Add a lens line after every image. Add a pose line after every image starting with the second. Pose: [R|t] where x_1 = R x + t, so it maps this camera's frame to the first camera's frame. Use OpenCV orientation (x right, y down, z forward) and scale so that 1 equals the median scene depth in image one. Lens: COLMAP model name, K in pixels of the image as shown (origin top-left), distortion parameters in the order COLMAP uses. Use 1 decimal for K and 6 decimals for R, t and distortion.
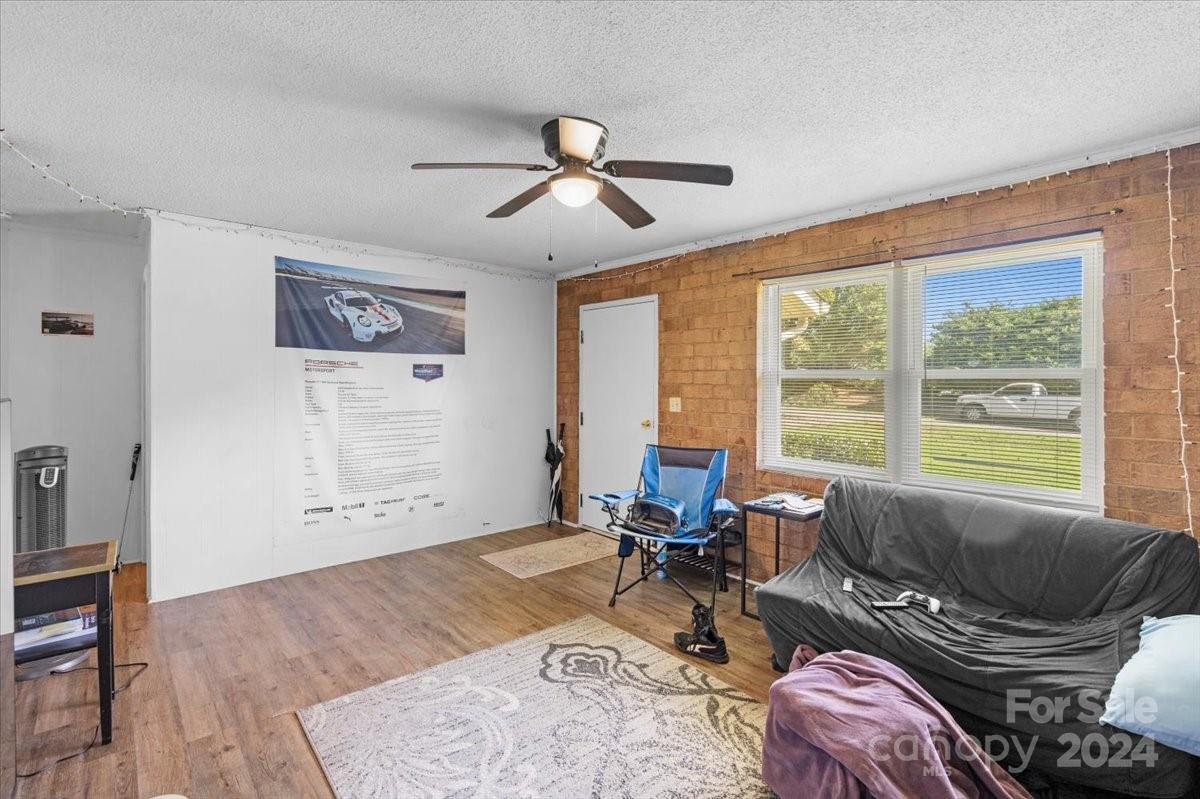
lens RADIAL K [[567.6, 0, 627.3], [0, 567.6, 384.2], [0, 0, 1]] dist [-0.003403, -0.000058]
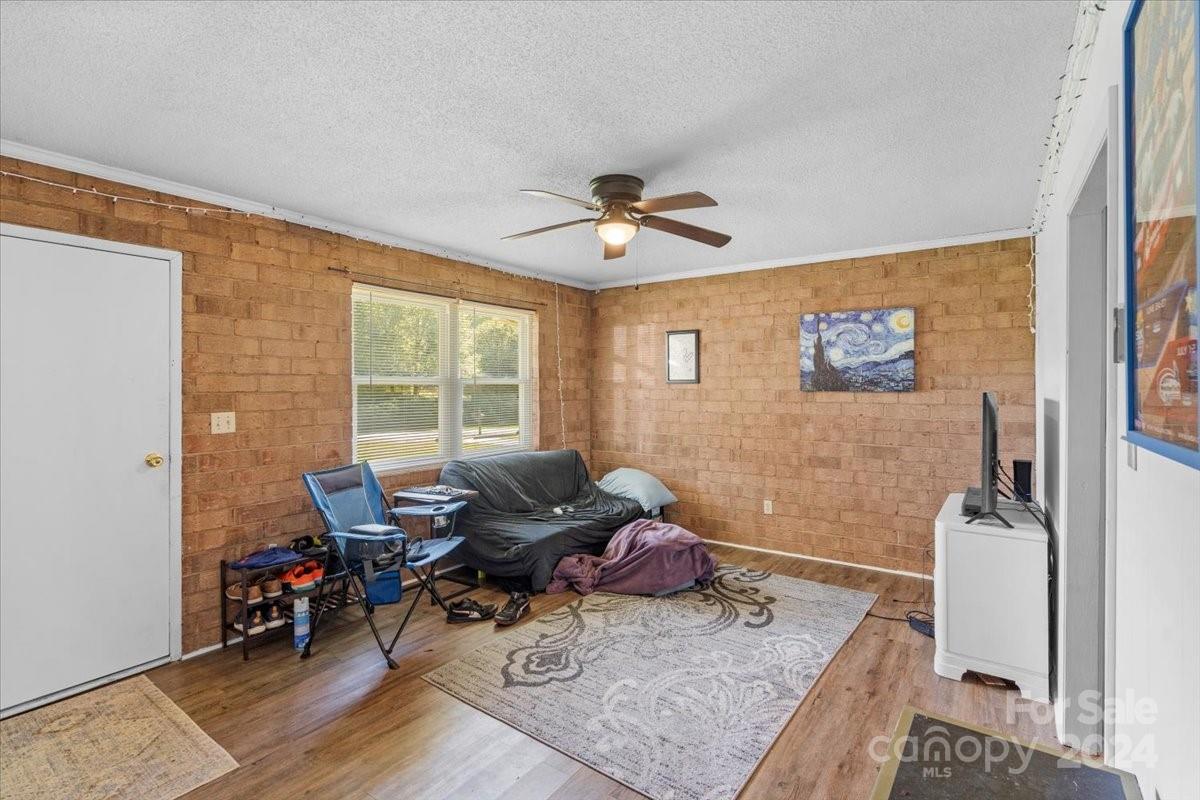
lens RADIAL K [[567.6, 0, 601.9], [0, 567.6, 389.7], [0, 0, 1]] dist [-0.003403, -0.000058]
pose [[-0.217099, -0.011499, 0.976082, -1.015417], [0.008549, 0.999870, 0.013681, -0.014282], [-0.976112, 0.011314, -0.216973, 1.030763]]
